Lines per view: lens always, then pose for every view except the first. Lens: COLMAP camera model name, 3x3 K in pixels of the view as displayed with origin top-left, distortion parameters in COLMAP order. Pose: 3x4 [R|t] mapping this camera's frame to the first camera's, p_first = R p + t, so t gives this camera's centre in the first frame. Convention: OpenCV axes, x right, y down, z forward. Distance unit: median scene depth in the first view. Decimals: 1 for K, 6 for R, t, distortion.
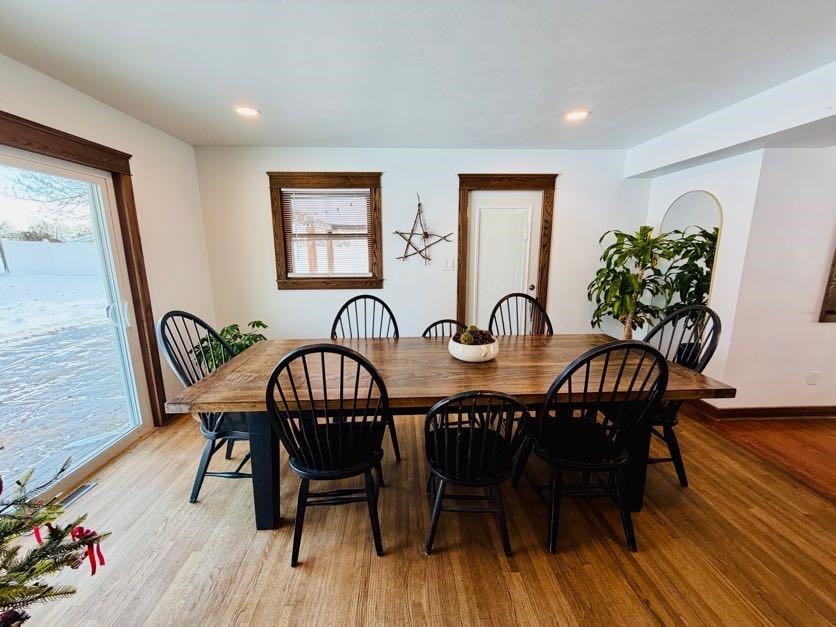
lens RADIAL K [[333.4, 0, 414.6], [0, 333.4, 313.0], [0, 0, 1]] dist [-0.001480, 0.000140]
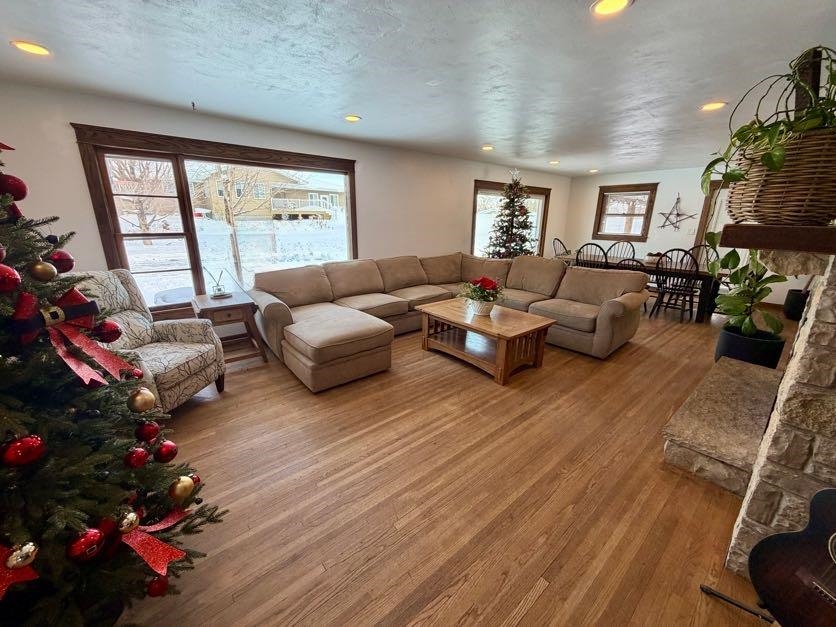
lens RADIAL K [[333.4, 0, 414.6], [0, 333.4, 313.0], [0, 0, 1]] dist [-0.001480, 0.000140]
pose [[0.607327, 0.231233, -0.760056, 0.681919], [-0.166063, 0.972521, 0.163177, 0.243666], [0.776902, 0.027116, 0.629038, -1.315381]]
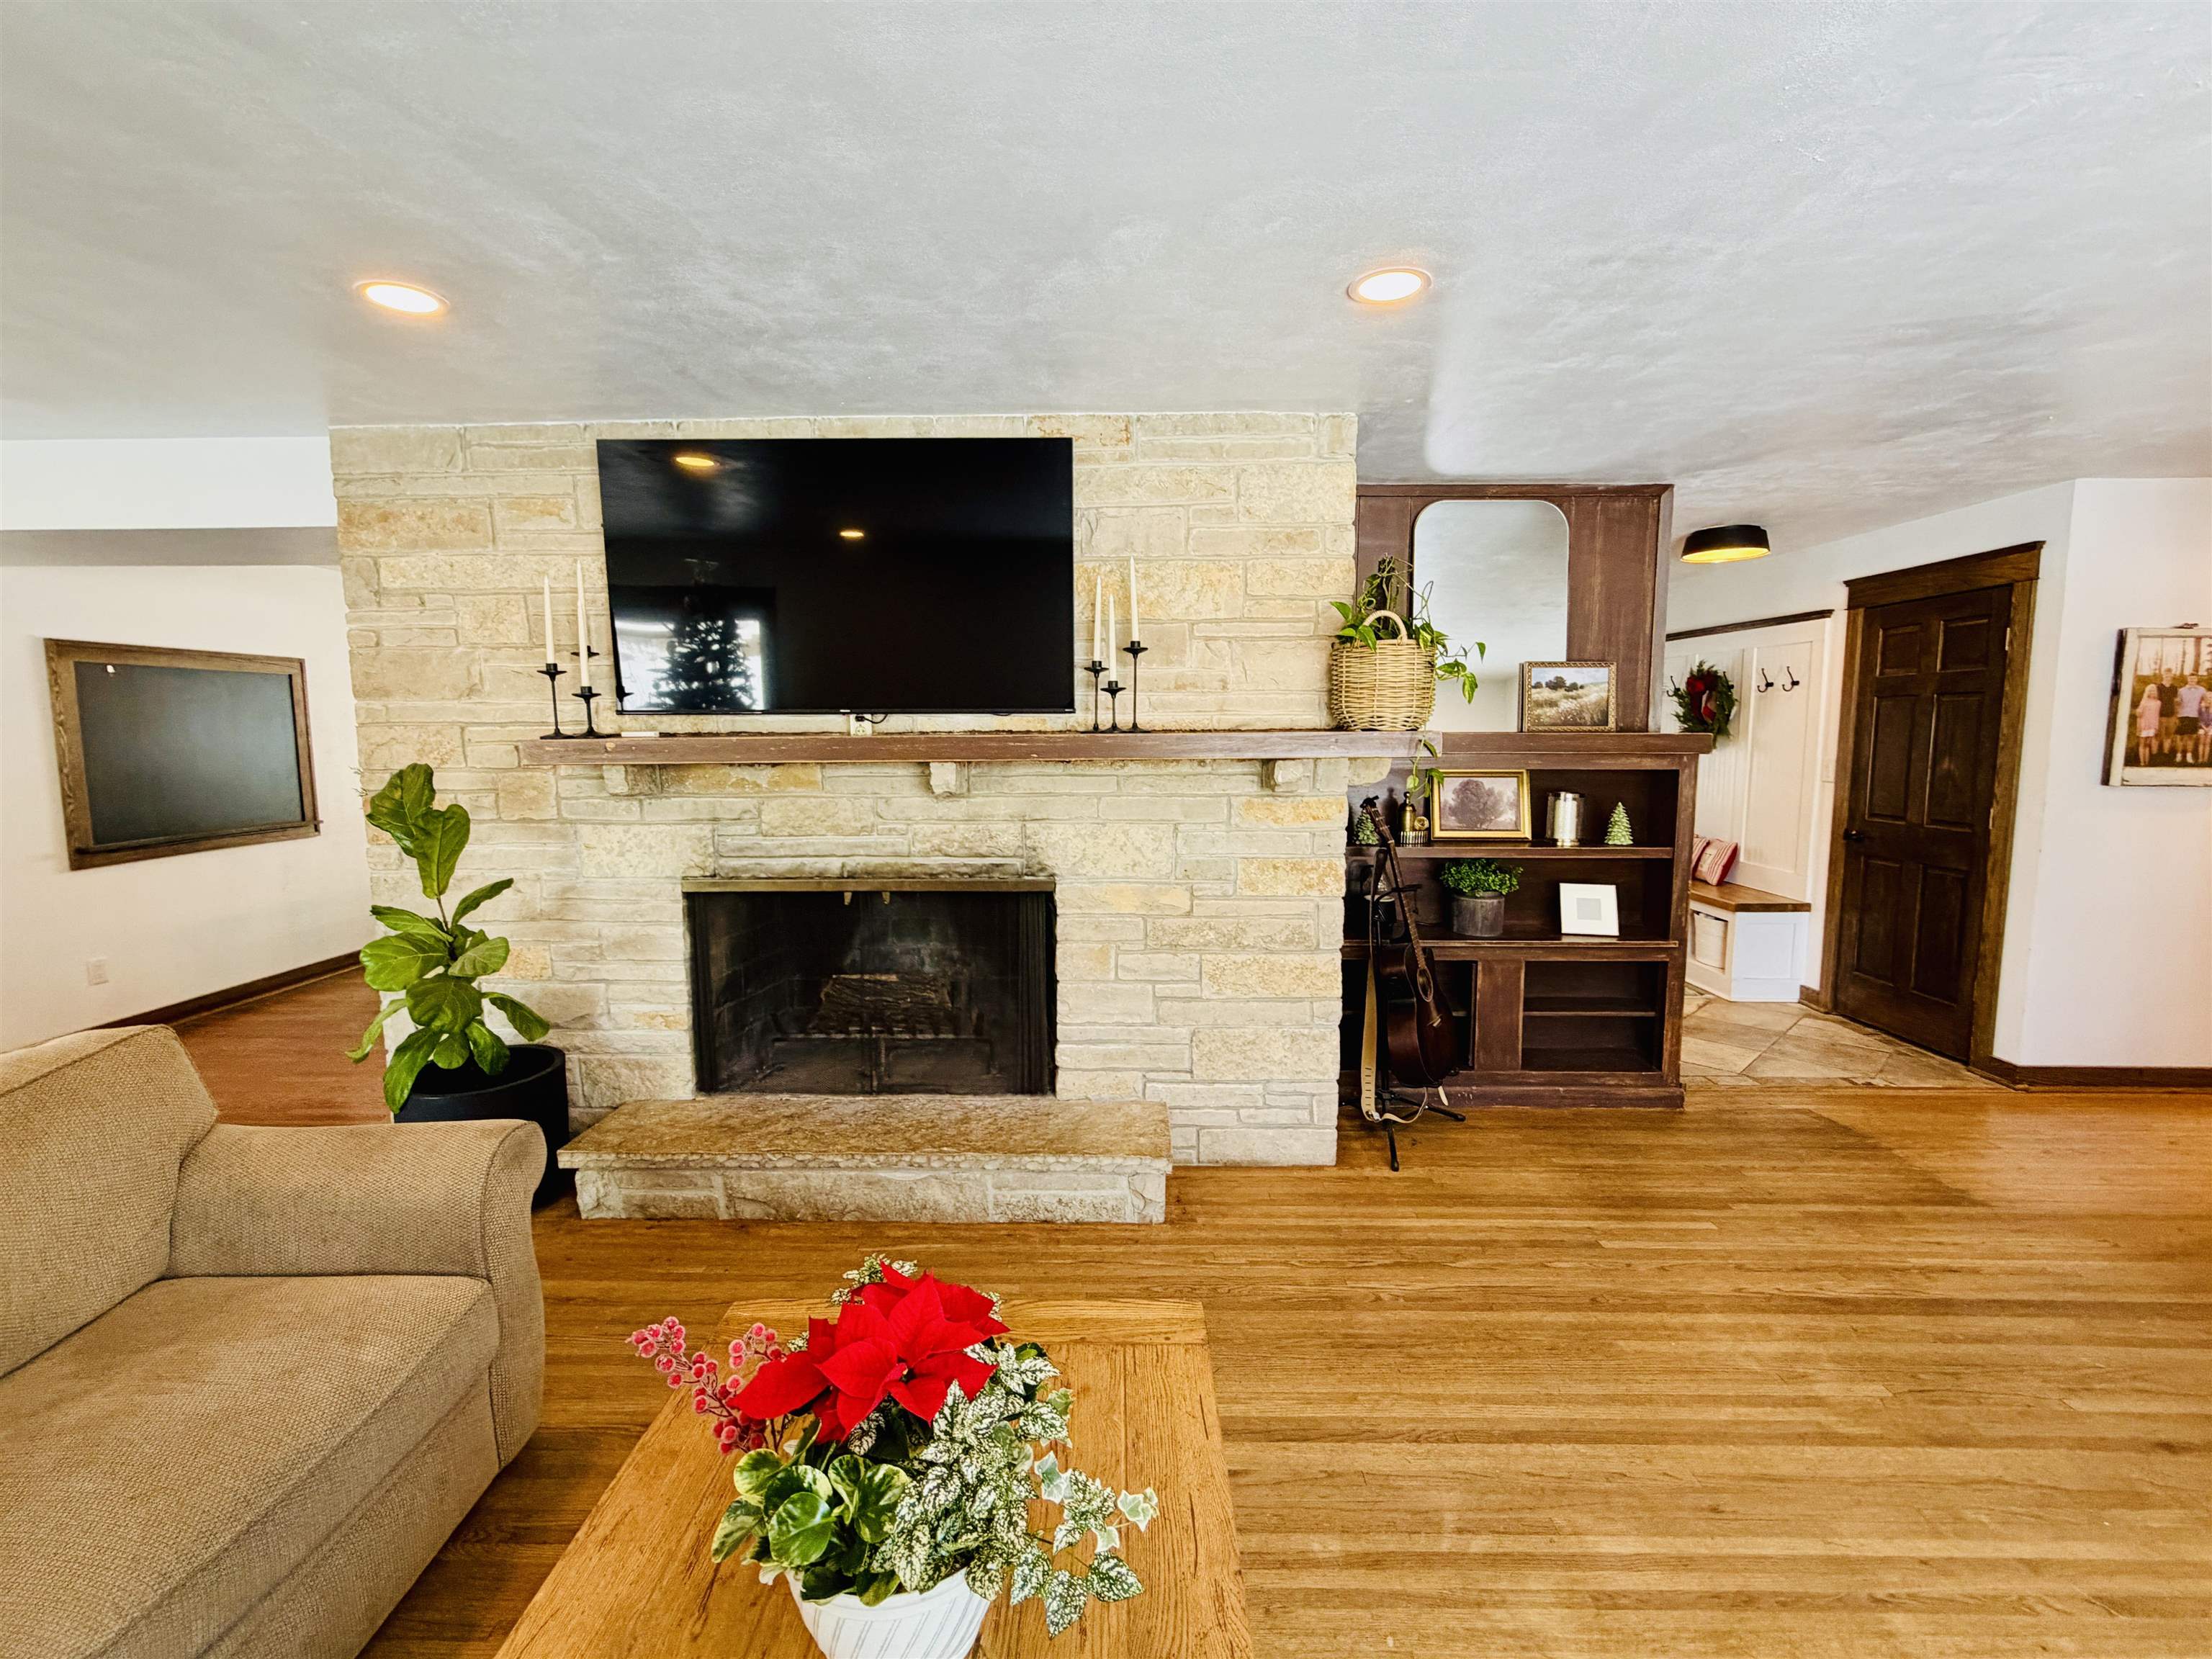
lens RADIAL K [[965.3, 0, 1106.0], [0, 965.3, 829.5], [0, 0, 1]] dist [-0.000694, 0.000060]
pose [[0.059517, -0.100235, 0.993182, -0.226533], [0.193449, 0.977242, 0.087034, 0.119405], [-0.979304, 0.186950, 0.077552, -0.659189]]
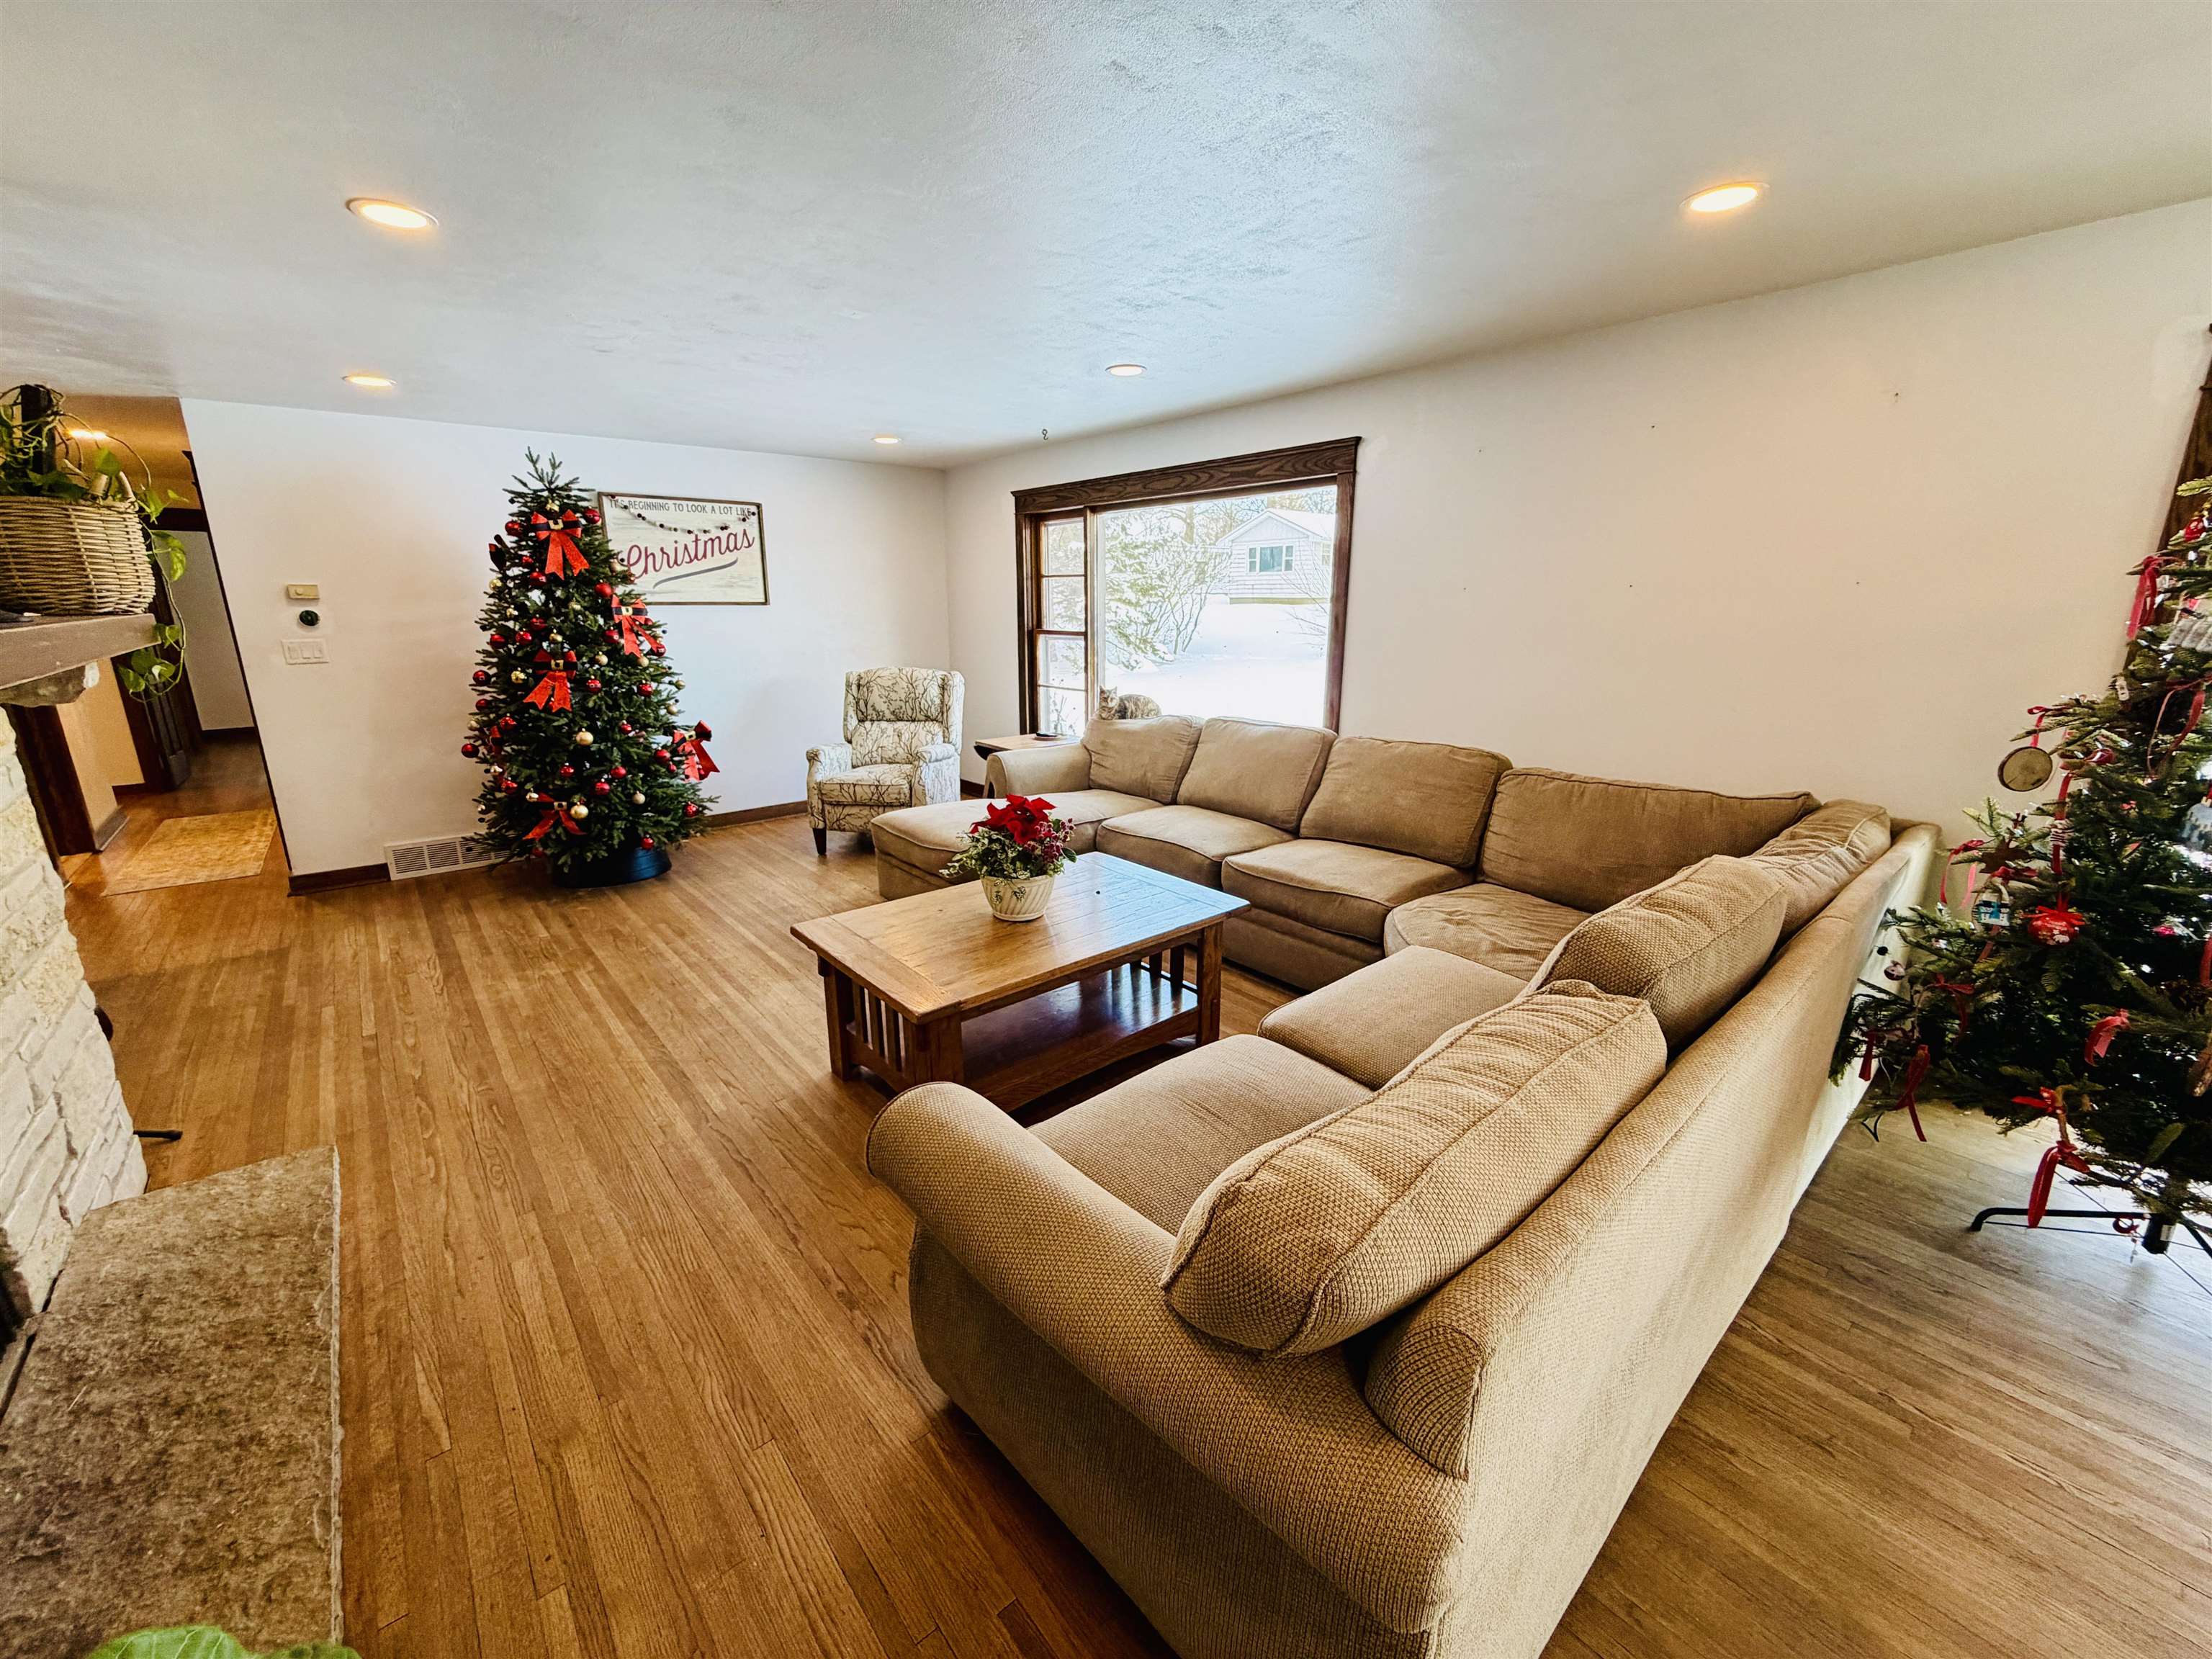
lens RADIAL K [[882.2, 0, 1096.9], [0, 882.2, 828.1], [0, 0, 1]] dist [-0.001480, 0.000140]
pose [[-0.791453, 0.160545, -0.589769, 0.456754], [-0.109791, 0.911855, 0.395559, -0.029127], [0.601289, 0.377818, -0.704064, 0.065344]]
